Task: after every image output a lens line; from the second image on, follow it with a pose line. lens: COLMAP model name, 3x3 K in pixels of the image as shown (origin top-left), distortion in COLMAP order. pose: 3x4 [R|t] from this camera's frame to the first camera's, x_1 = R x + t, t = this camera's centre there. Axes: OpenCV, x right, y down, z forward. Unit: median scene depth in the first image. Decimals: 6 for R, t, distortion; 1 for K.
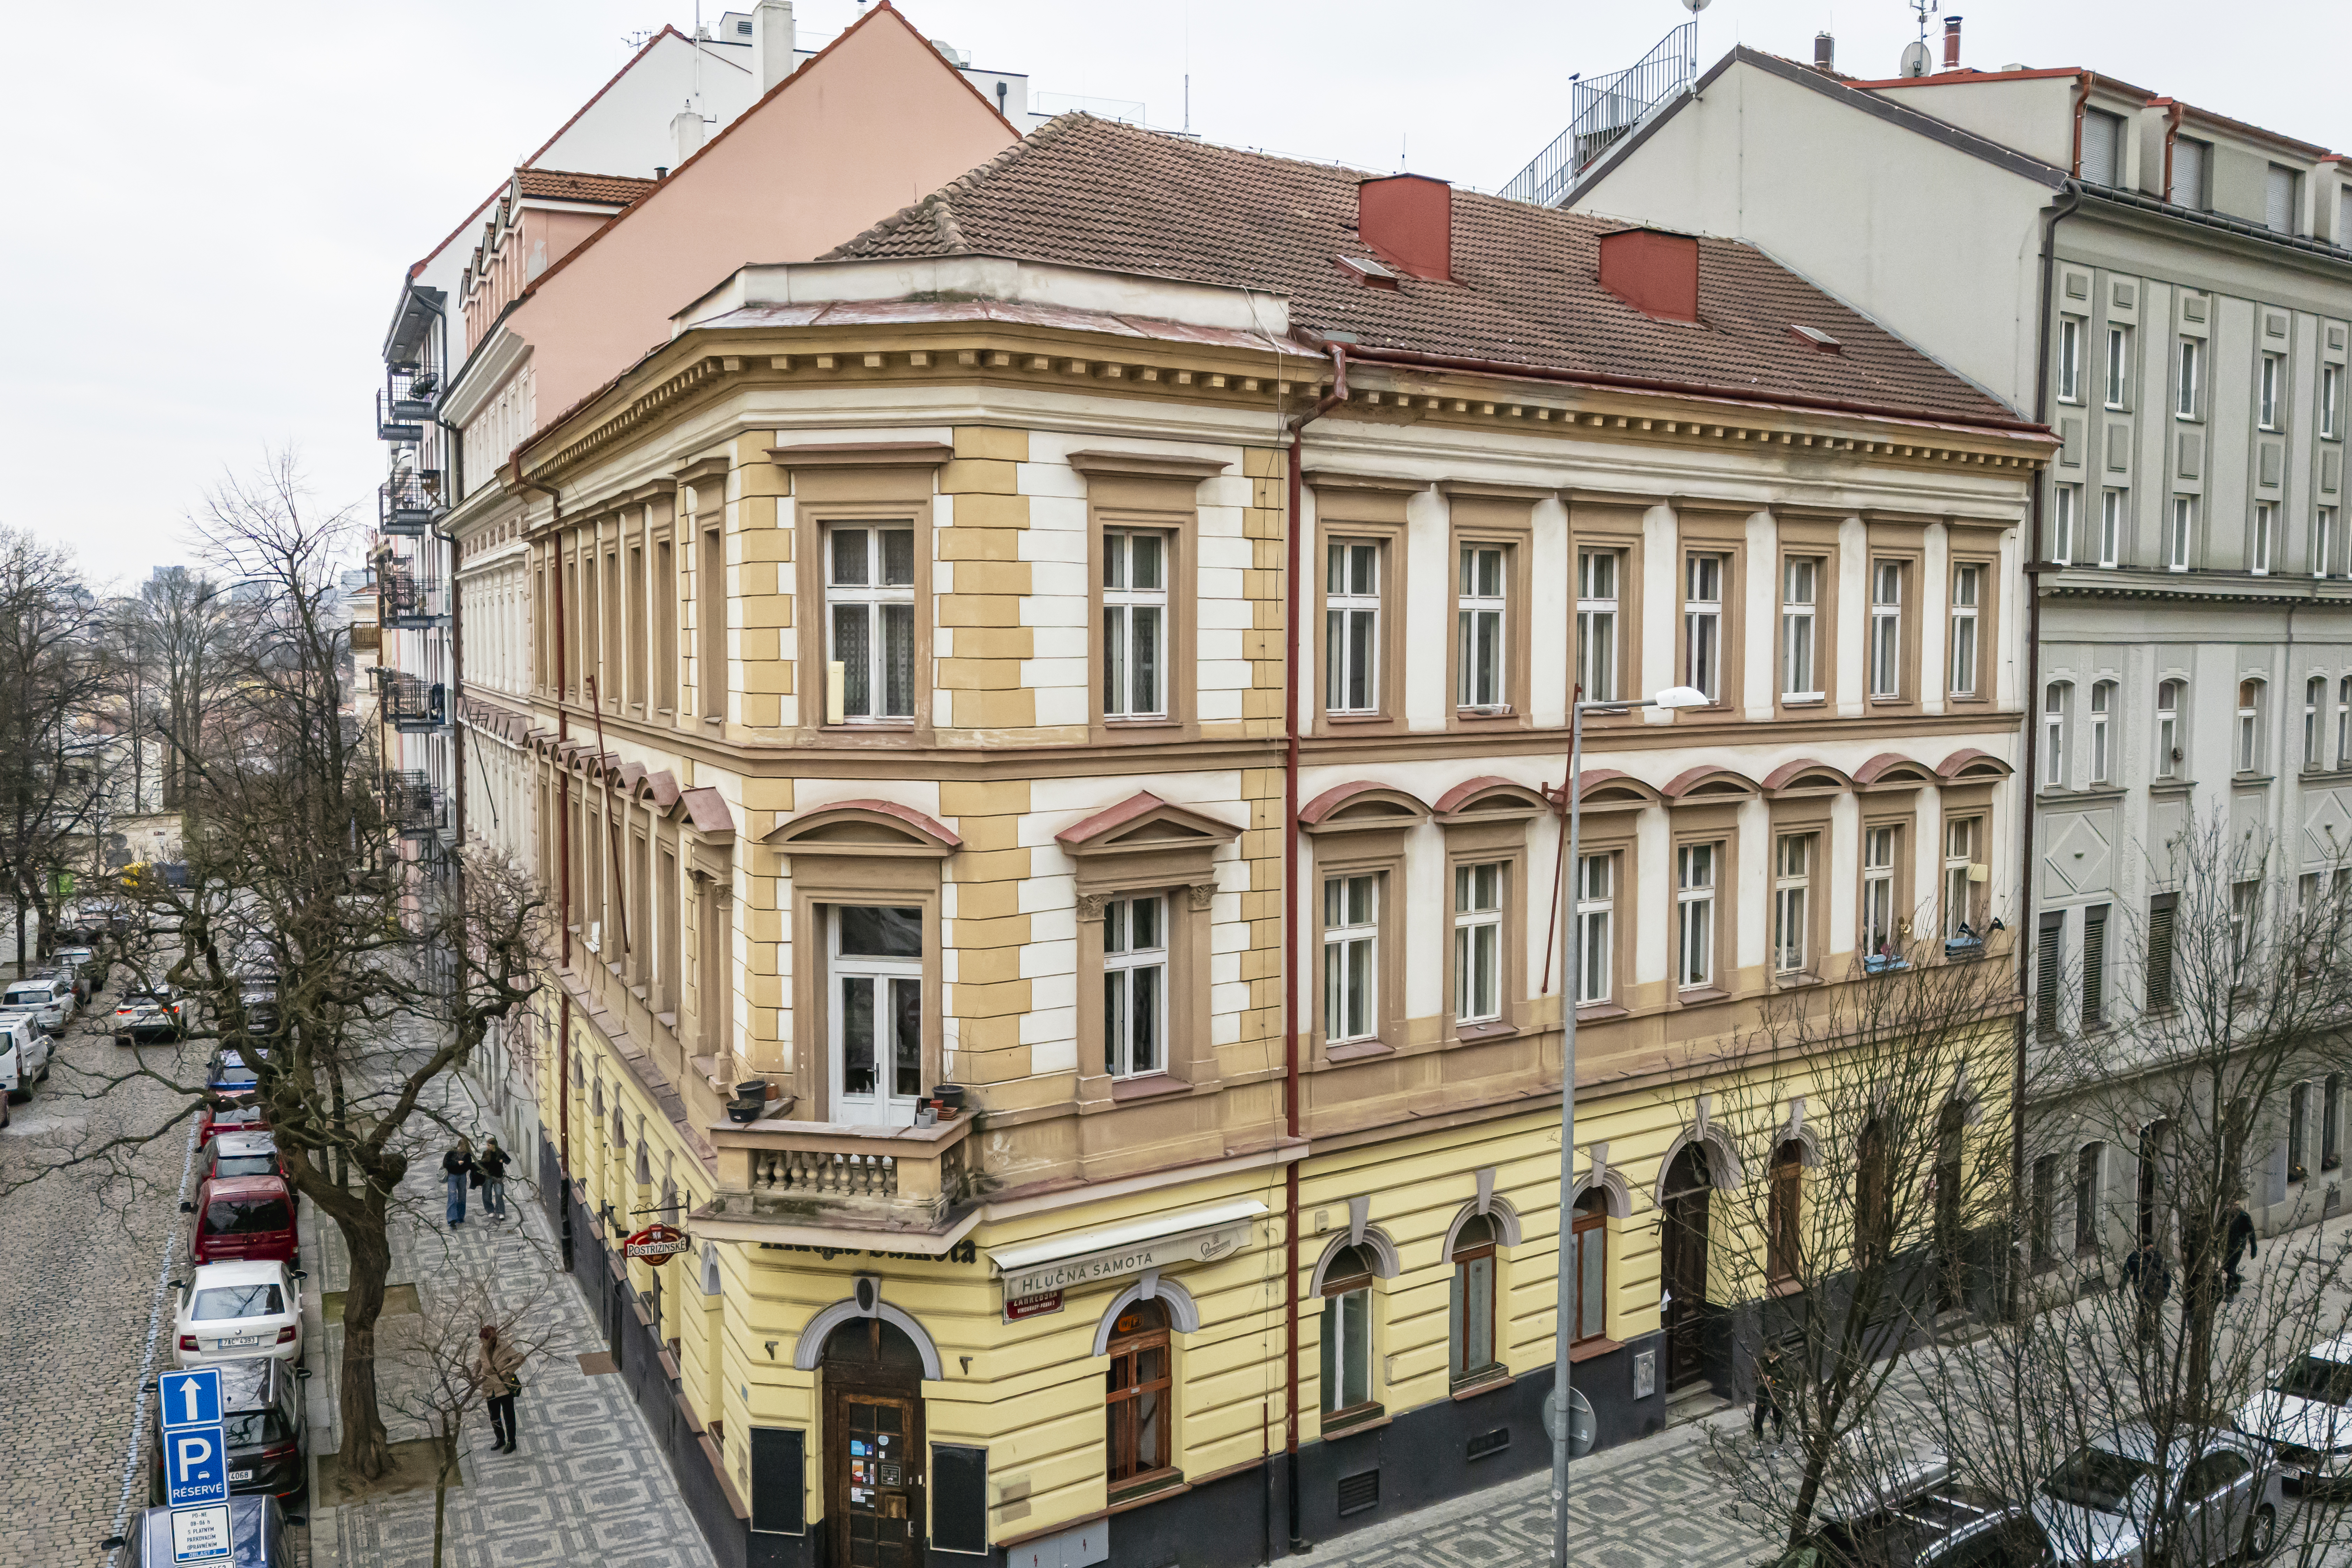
lens RADIAL K [[2122.5, 0, 1168.5], [0, 2122.5, 802.7], [0, 0, 1]] dist [0.058033, -0.144944]
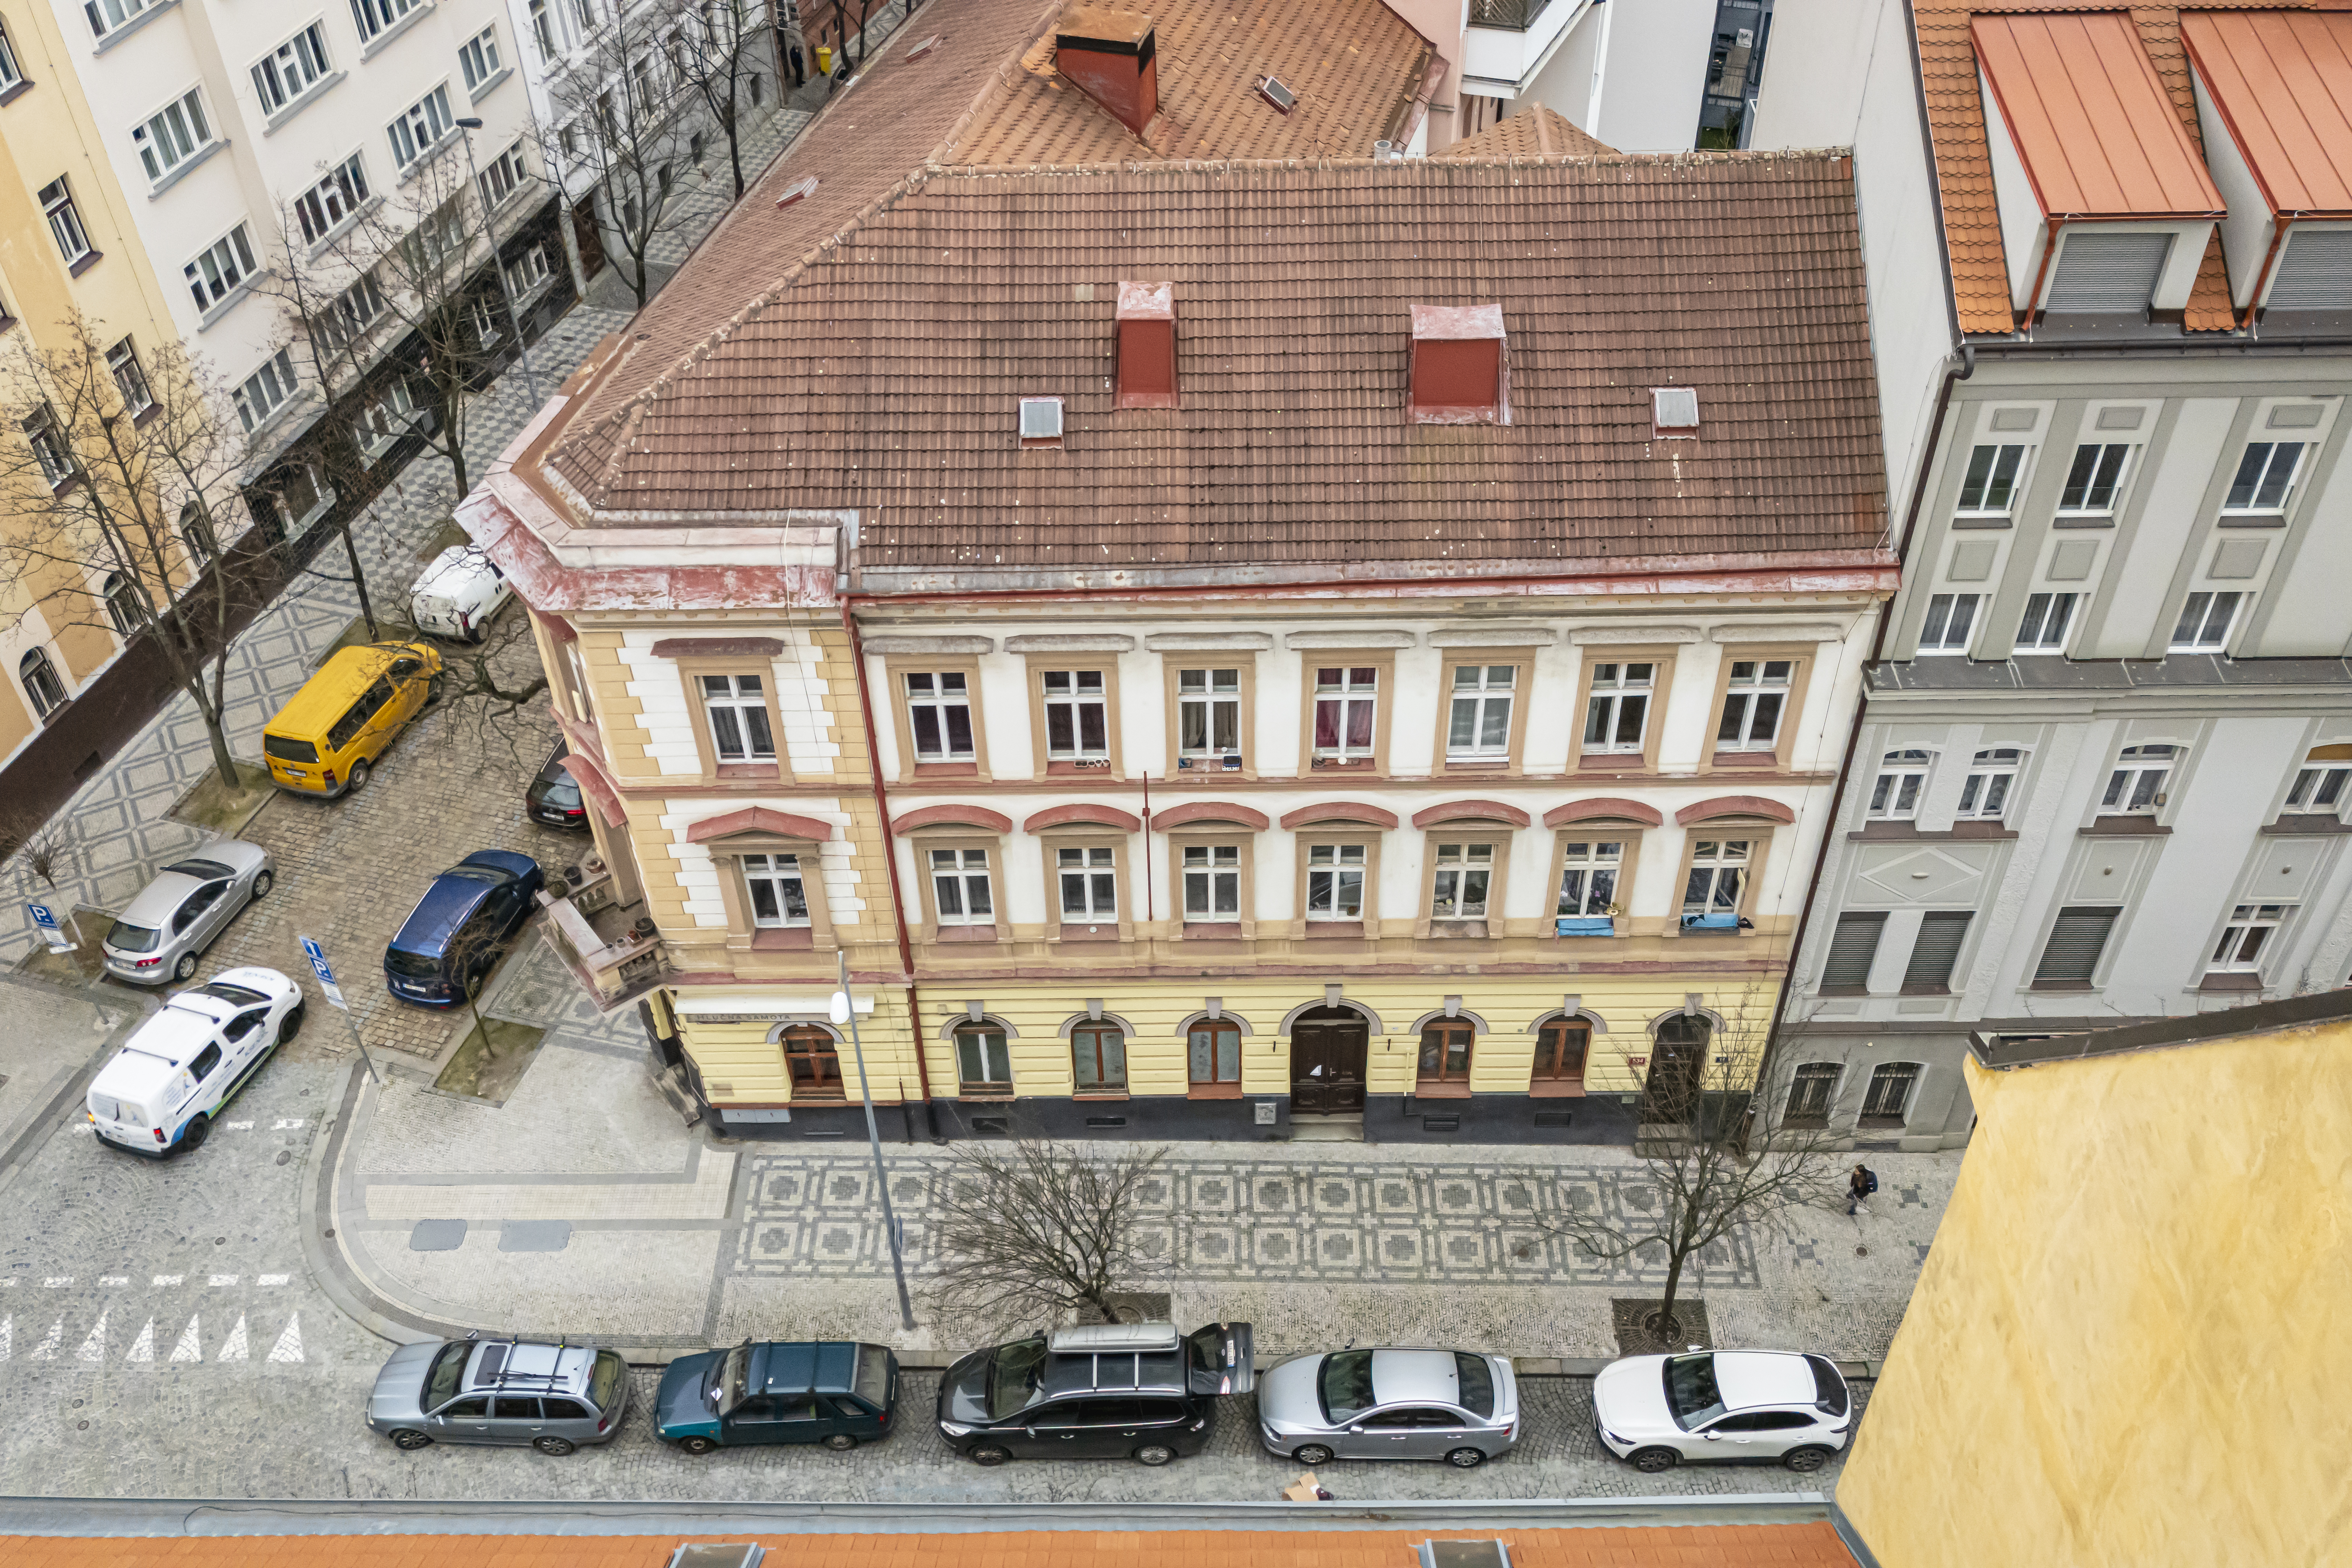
lens RADIAL K [[2097.8, 0, 1176.0], [0, 2097.8, 784.0], [0, 0, 1]] dist [0.091922, -0.300728]
pose [[0.775215, 0.419032, -0.472709, 0.886878], [-0.029156, 0.771253, 0.635861, -0.940842], [0.631024, -0.479147, 0.610104, 0.248165]]
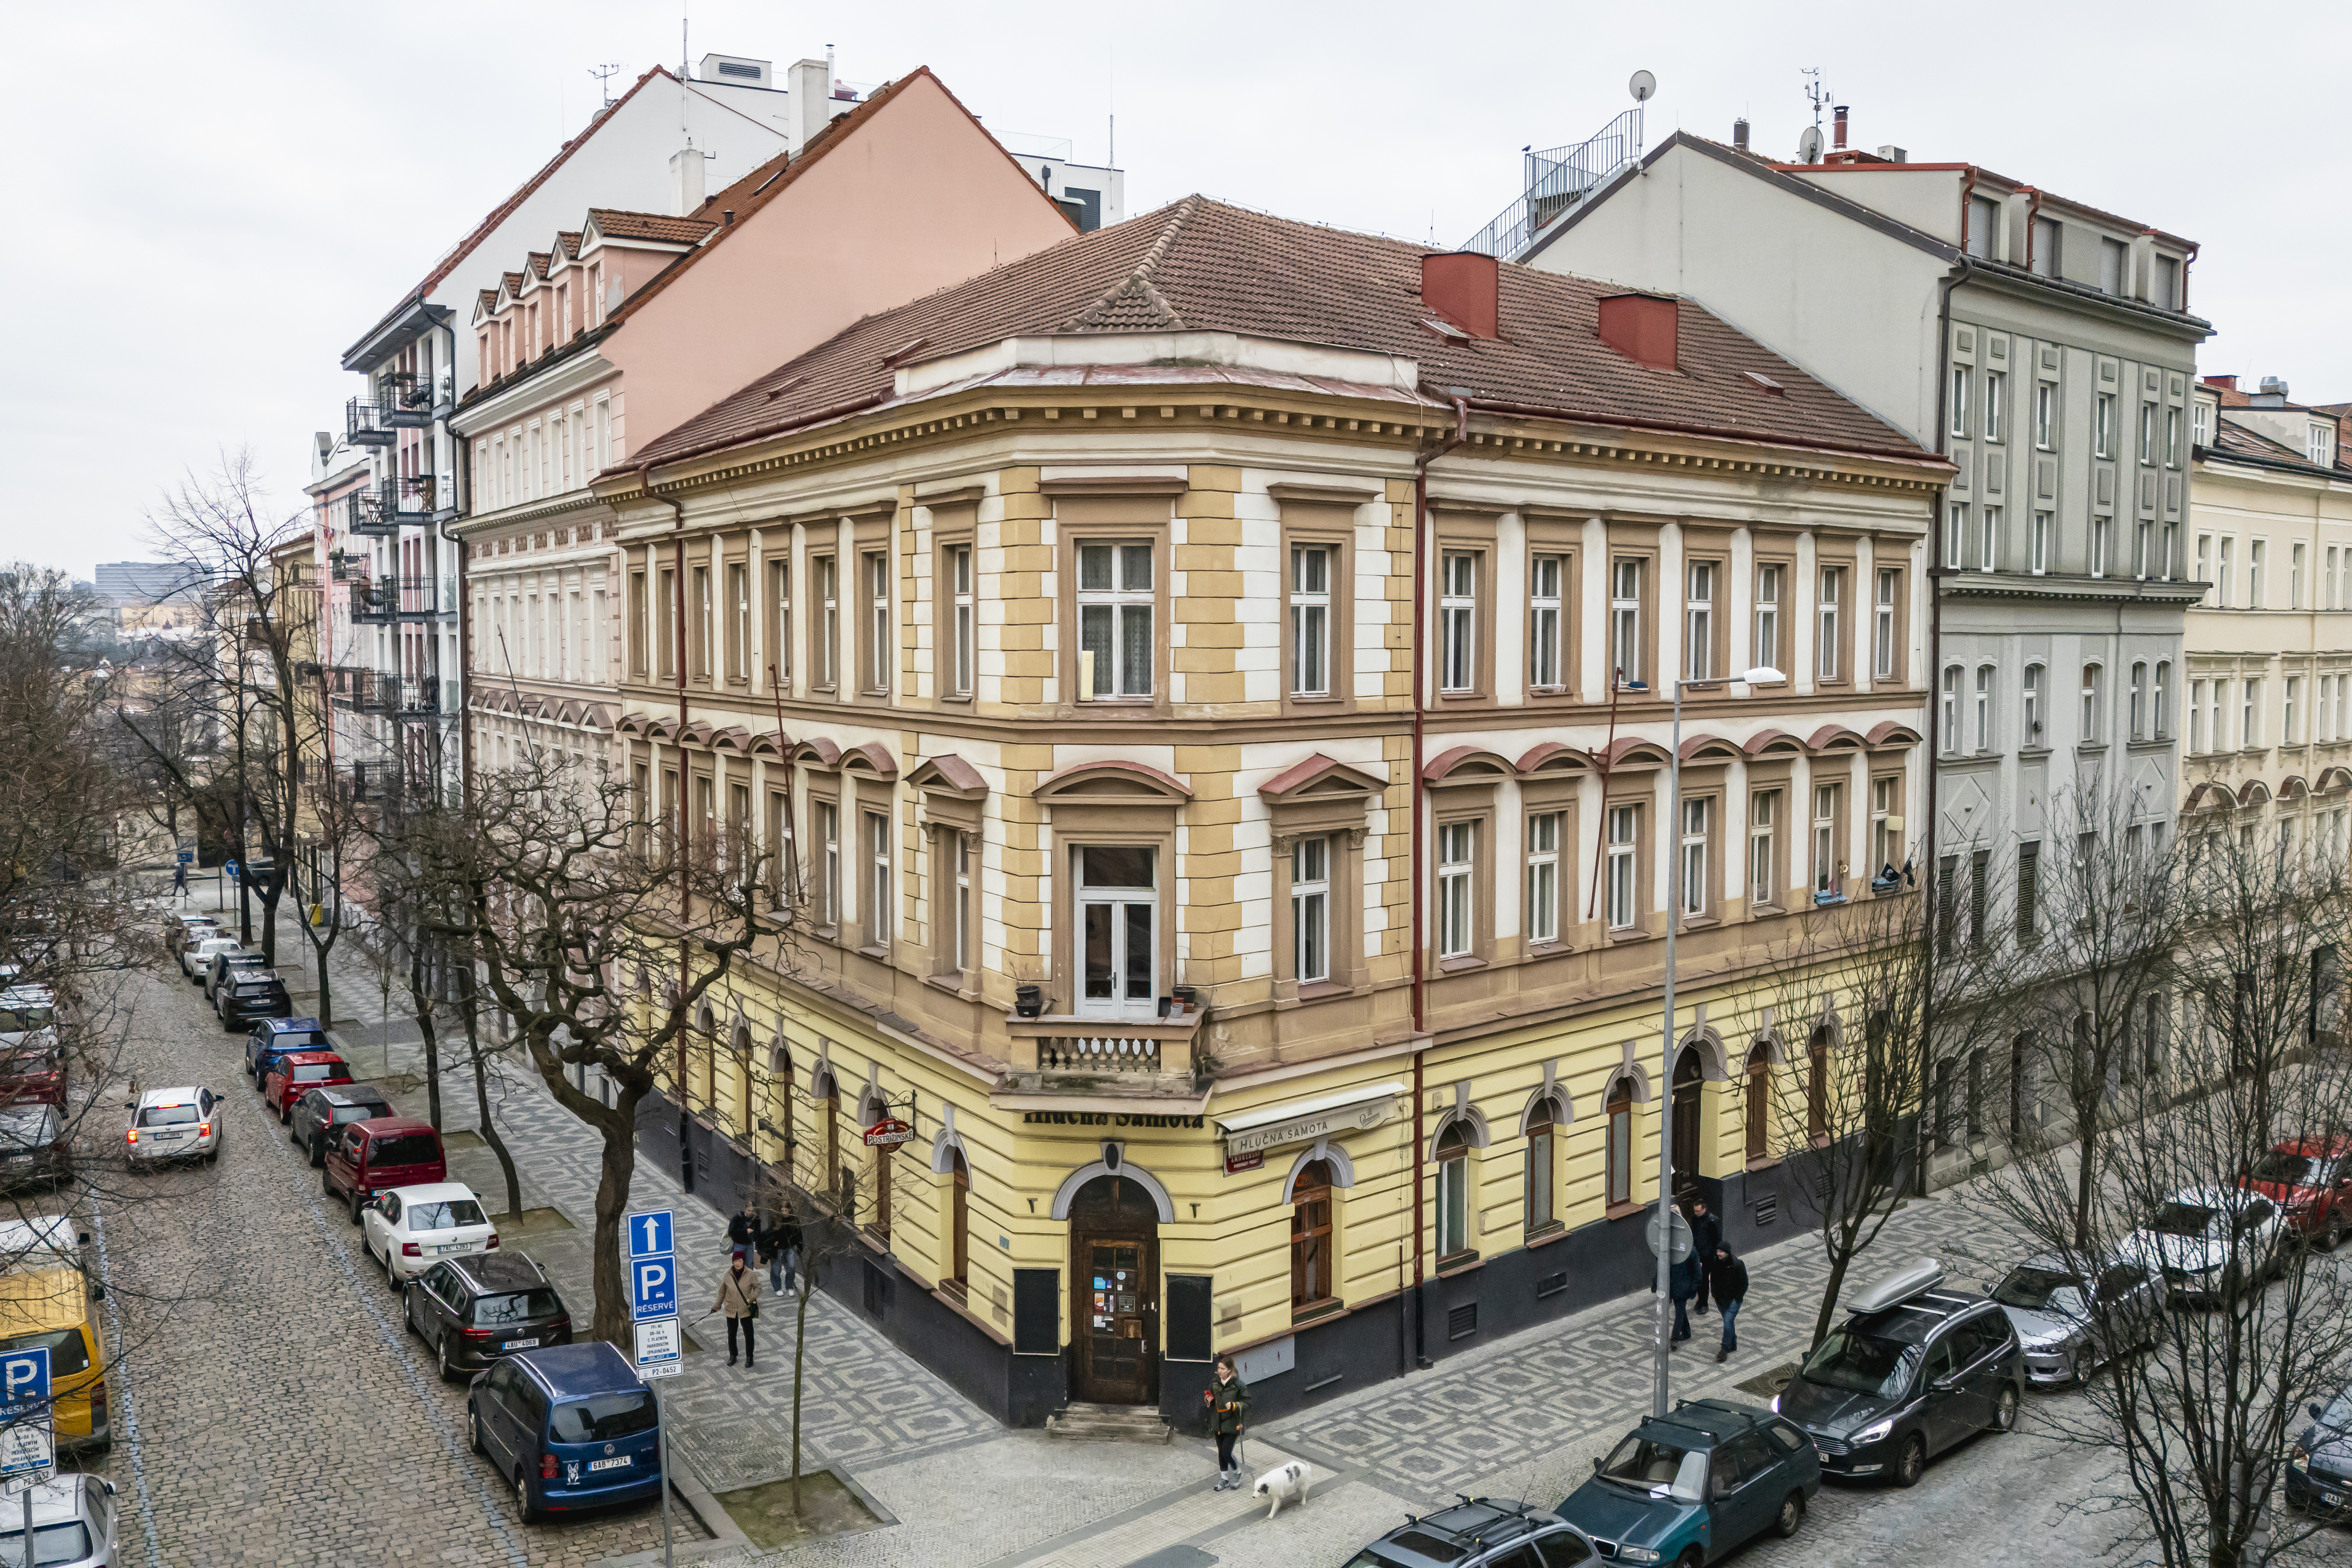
lens RADIAL K [[2097.8, 0, 1176.0], [0, 2097.8, 784.0], [0, 0, 1]] dist [0.091922, -0.300728]
pose [[0.994630, -0.009313, 0.103070, -0.209142], [0.009843, 0.999941, -0.004638, 0.016504], [-0.103021, 0.005627, 0.994663, -0.211895]]
